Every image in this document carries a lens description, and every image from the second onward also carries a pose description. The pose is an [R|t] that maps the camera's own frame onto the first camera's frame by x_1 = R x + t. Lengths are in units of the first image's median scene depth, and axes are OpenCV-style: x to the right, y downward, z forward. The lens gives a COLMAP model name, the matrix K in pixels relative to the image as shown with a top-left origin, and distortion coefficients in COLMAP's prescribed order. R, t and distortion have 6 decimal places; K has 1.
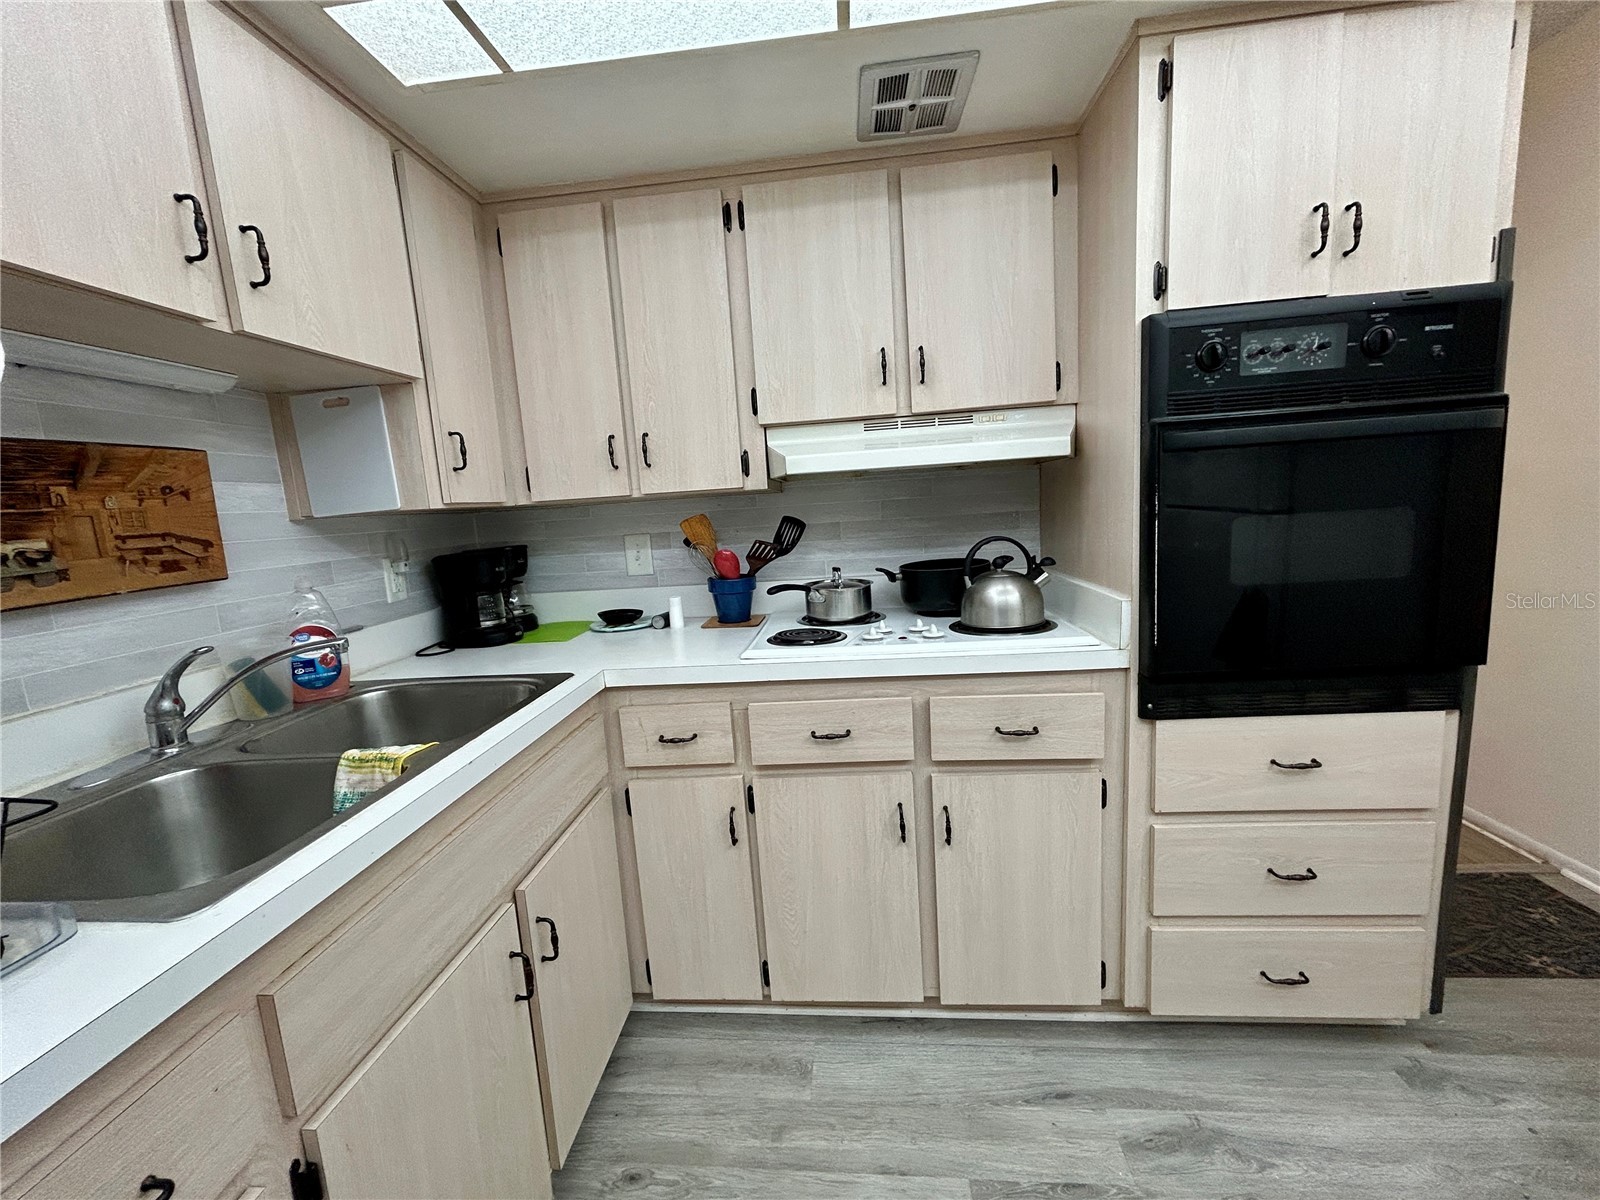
lens RADIAL K [[643.0, 0, 792.1], [0, 643.0, 601.2], [0, 0, 1]] dist [-0.001132, 0.000843]
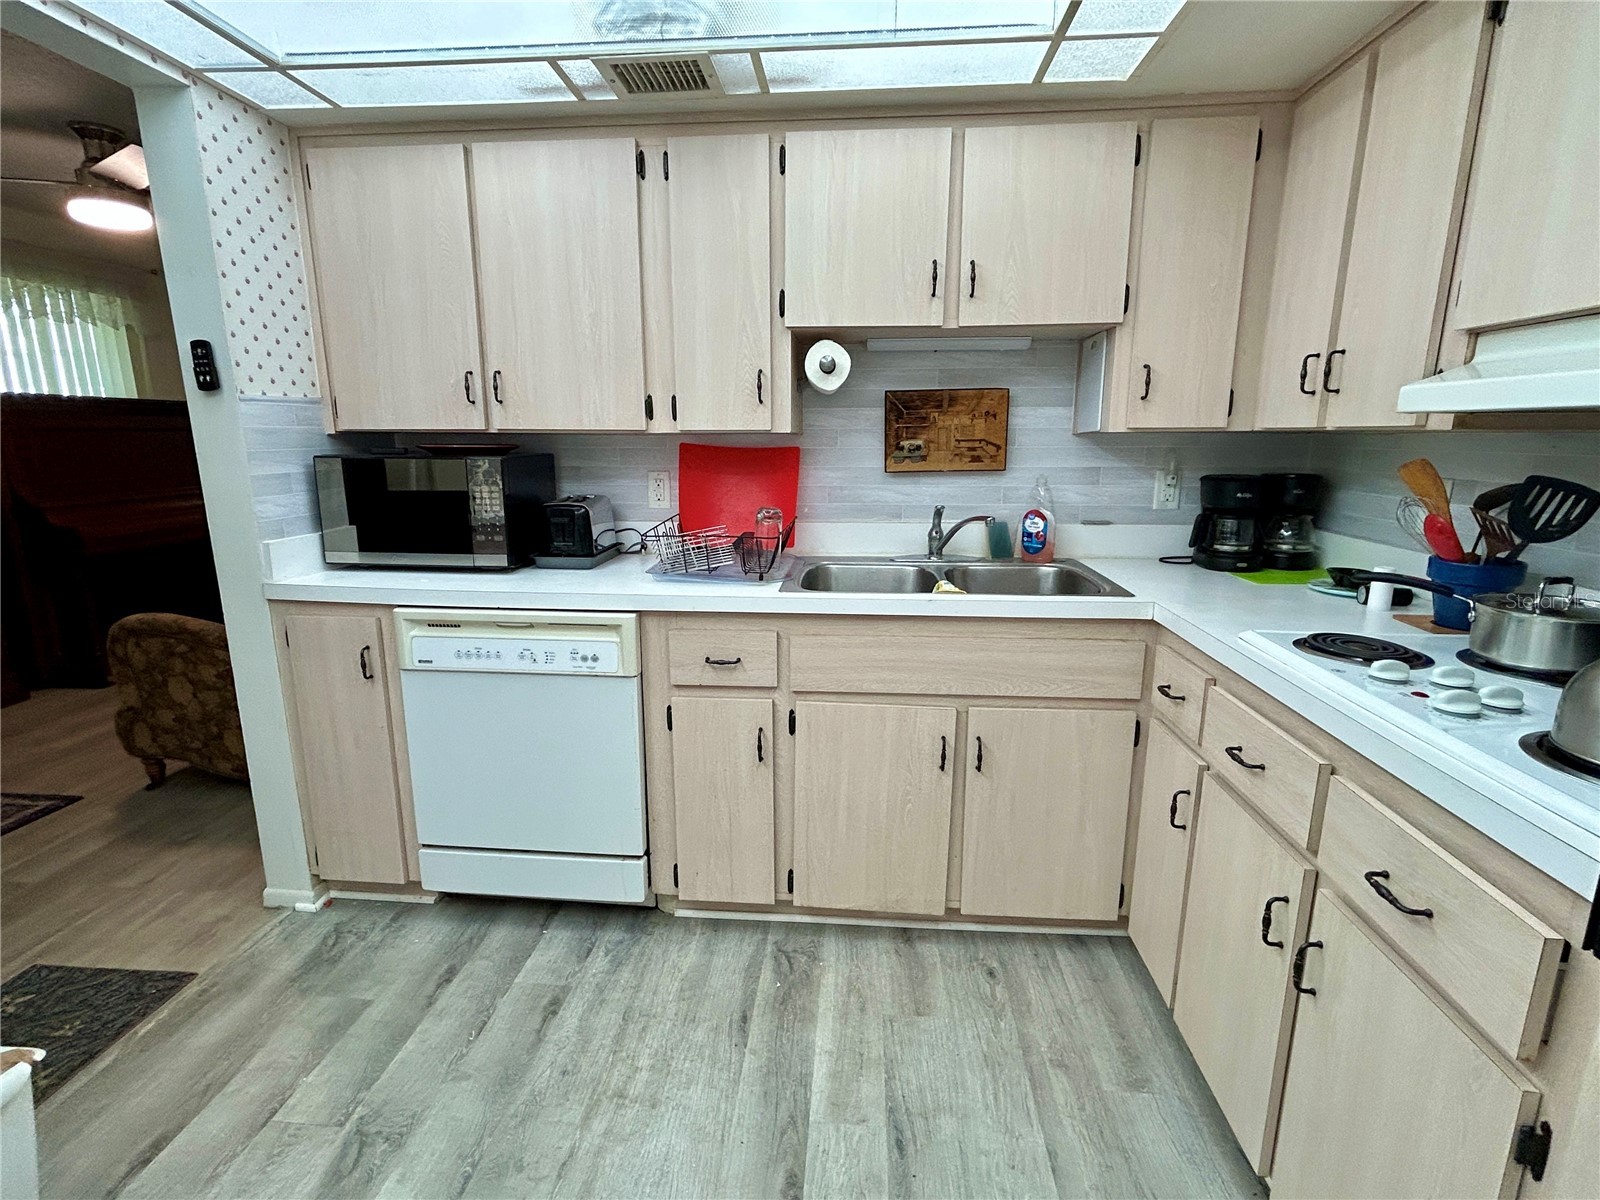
lens RADIAL K [[764.7, 0, 790.7], [0, 764.7, 599.8], [0, 0, 1]] dist [0.004866, 0.000190]
pose [[0.004817, 0.276724, -0.960937, 0.989230], [-0.149136, 0.950400, 0.272942, -0.162513], [0.988805, 0.141996, 0.045847, 0.421719]]
